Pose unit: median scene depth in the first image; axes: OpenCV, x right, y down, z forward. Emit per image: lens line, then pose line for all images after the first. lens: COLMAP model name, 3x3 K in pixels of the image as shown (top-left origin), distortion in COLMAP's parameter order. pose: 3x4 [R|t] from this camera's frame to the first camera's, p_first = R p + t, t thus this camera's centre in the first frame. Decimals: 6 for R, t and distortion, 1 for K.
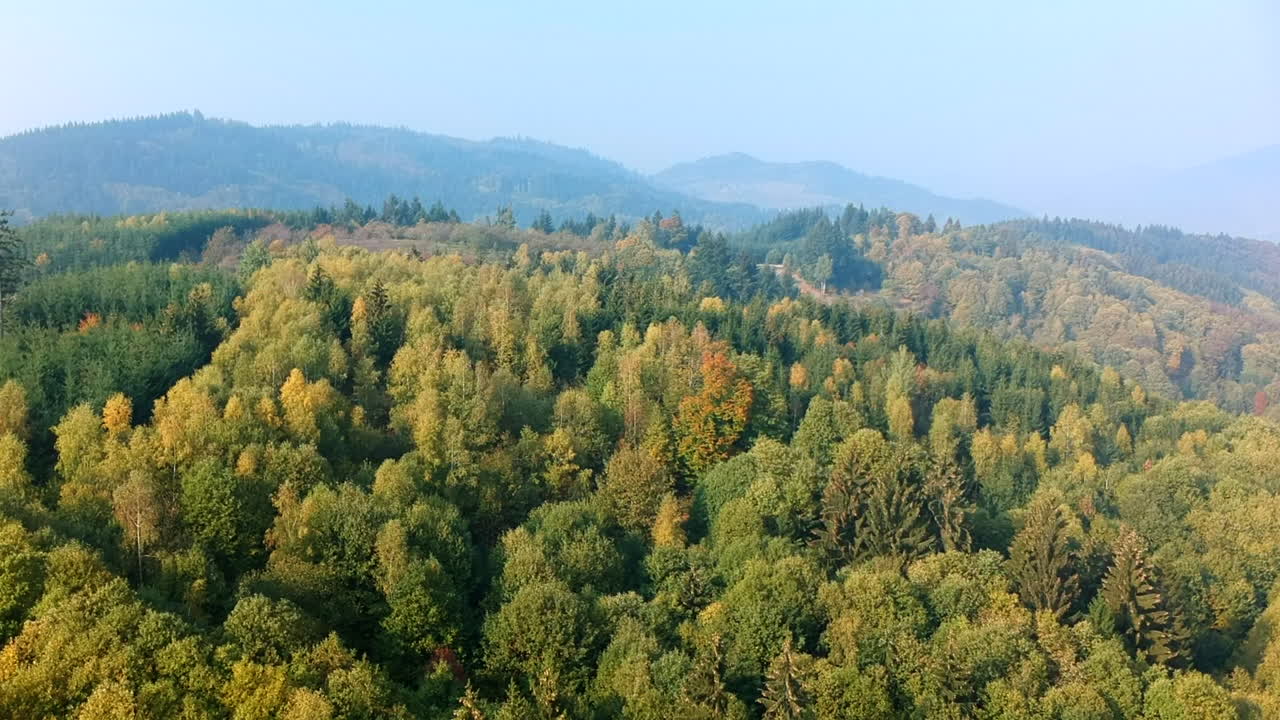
lens RADIAL K [[1308.3, 0, 688.6], [0, 1308.3, 357.4], [0, 0, 1]] dist [0.075391, -0.242852]
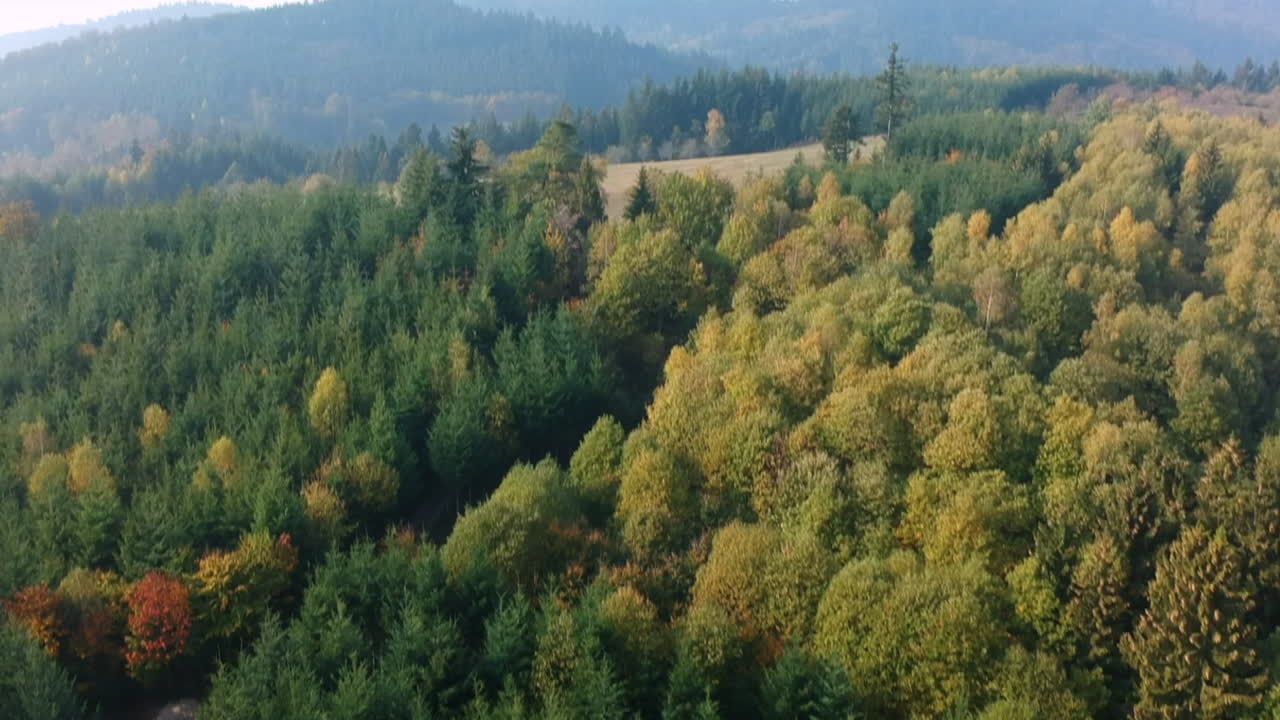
lens RADIAL K [[1308.3, 0, 688.6], [0, 1308.3, 357.4], [0, 0, 1]] dist [0.075391, -0.242852]
pose [[0.817059, 0.166291, -0.552052, 0.046605], [-0.107969, 0.984695, 0.136815, 0.023926], [0.566354, -0.052181, 0.822509, -0.176107]]
